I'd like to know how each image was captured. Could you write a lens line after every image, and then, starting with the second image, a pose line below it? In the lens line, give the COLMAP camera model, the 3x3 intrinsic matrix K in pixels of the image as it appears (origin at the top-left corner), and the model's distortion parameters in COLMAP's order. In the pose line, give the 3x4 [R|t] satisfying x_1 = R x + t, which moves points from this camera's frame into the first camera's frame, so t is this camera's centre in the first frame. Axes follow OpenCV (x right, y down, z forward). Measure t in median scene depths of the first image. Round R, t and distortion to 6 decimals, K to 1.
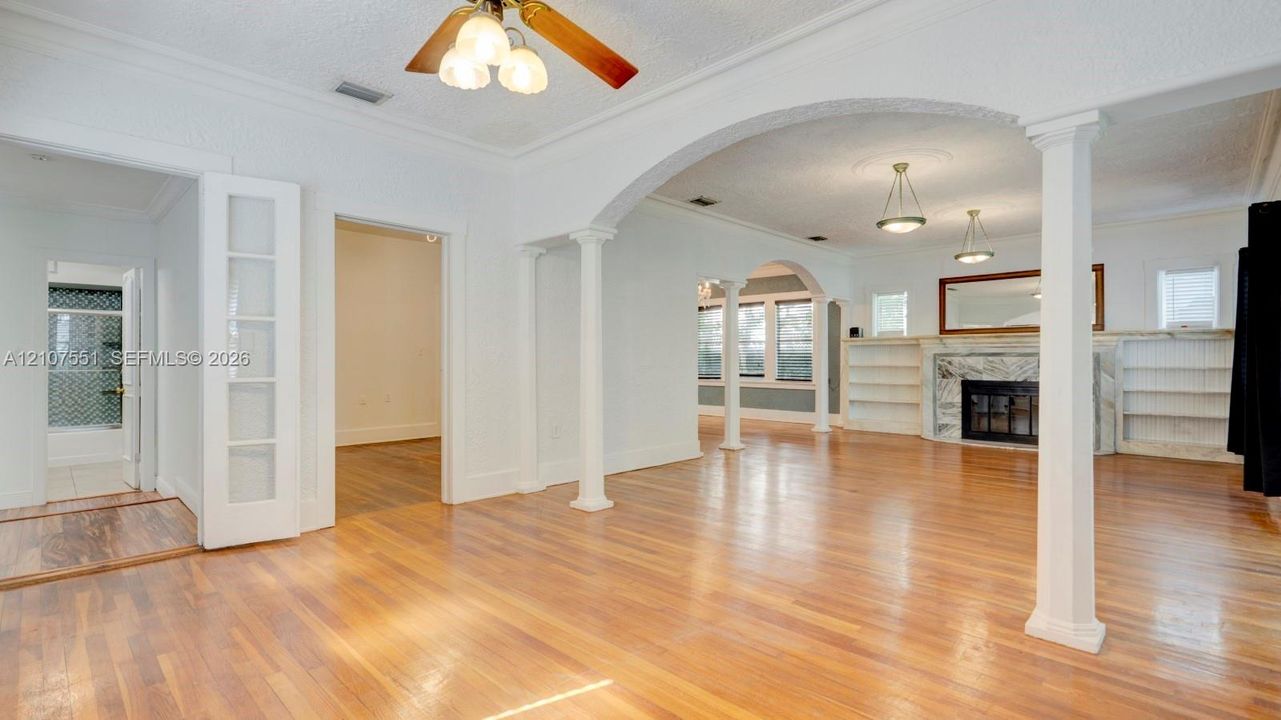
lens RADIAL K [[601.0, 0, 641.6], [0, 601.0, 358.7], [0, 0, 1]] dist [-0.003505, 0.000906]
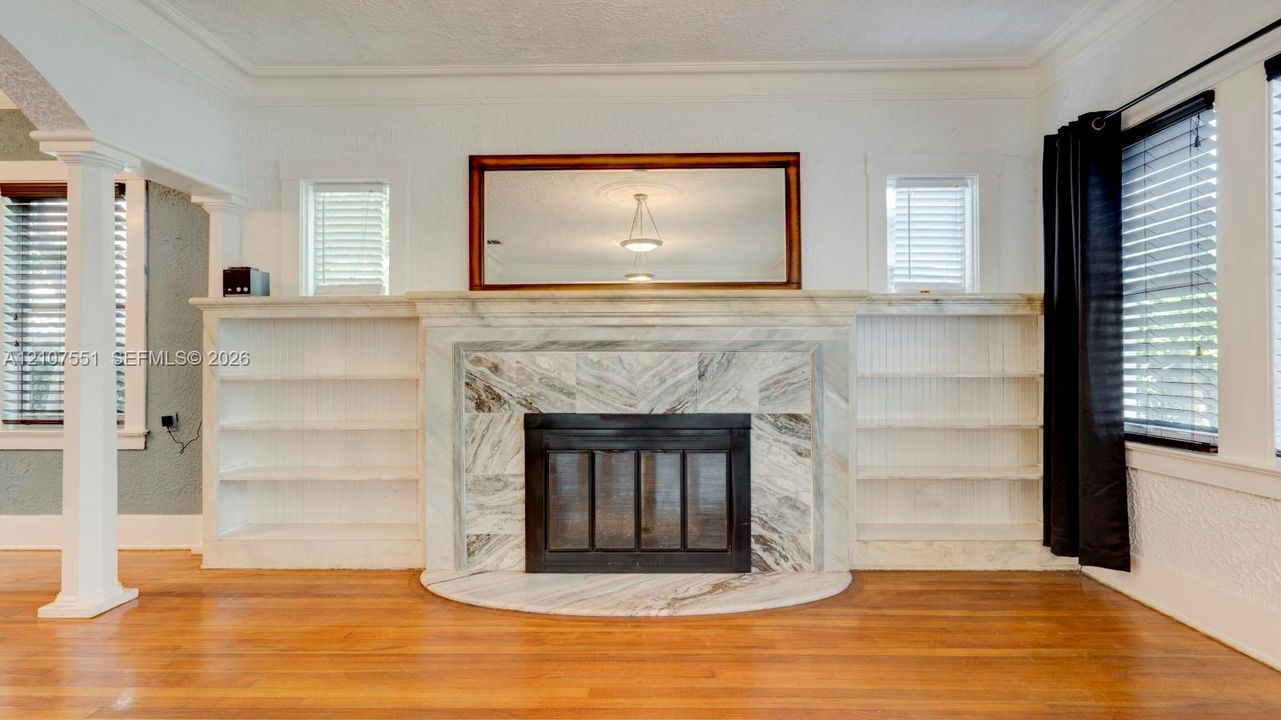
lens RADIAL K [[601.0, 0, 626.5], [0, 601.0, 362.4], [0, 0, 1]] dist [-0.003505, 0.000906]
pose [[0.731975, 0.002467, 0.681328, 0.319316], [0.002522, 0.999977, -0.006330, 0.005926], [-0.681327, 0.006352, 0.731951, 0.672040]]
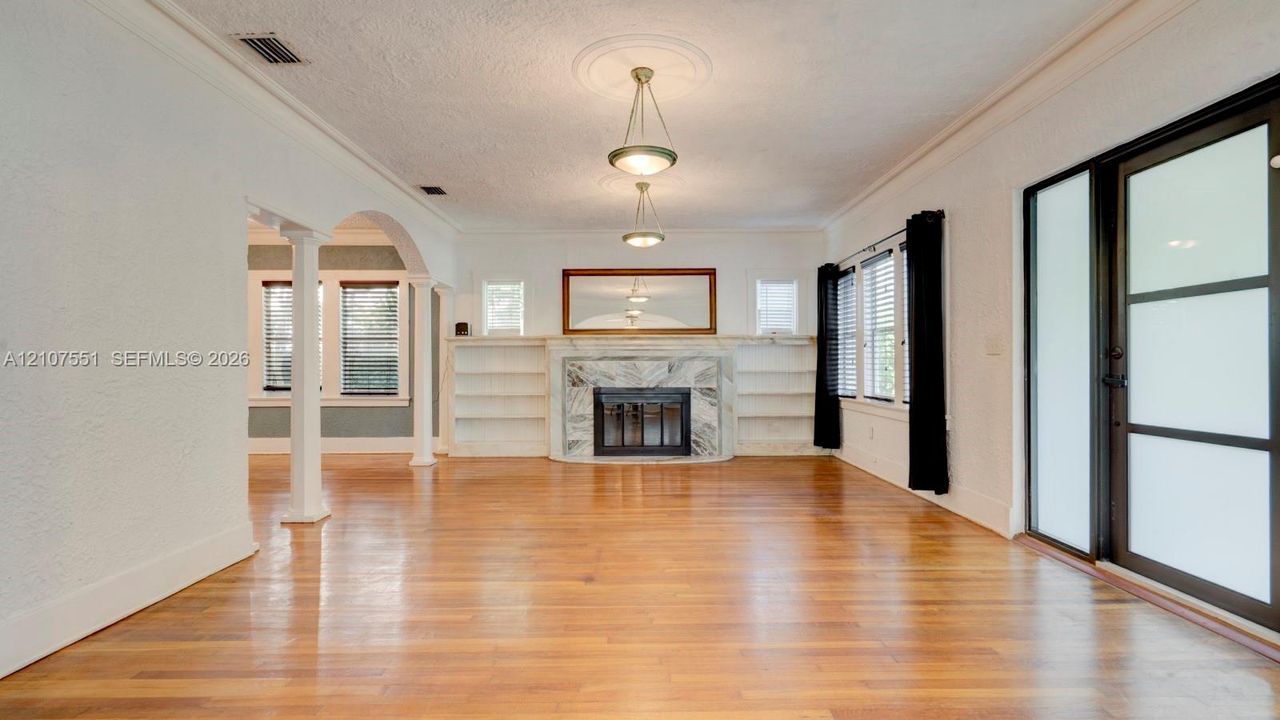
lens RADIAL K [[600.5, 0, 642.8], [0, 600.5, 362.0], [0, 0, 1]] dist [-0.003505, 0.000906]
pose [[0.709260, -0.001437, 0.704946, -0.023782], [0.003331, 0.999994, -0.001313, -0.000291], [-0.704939, 0.003279, 0.709260, 0.332931]]
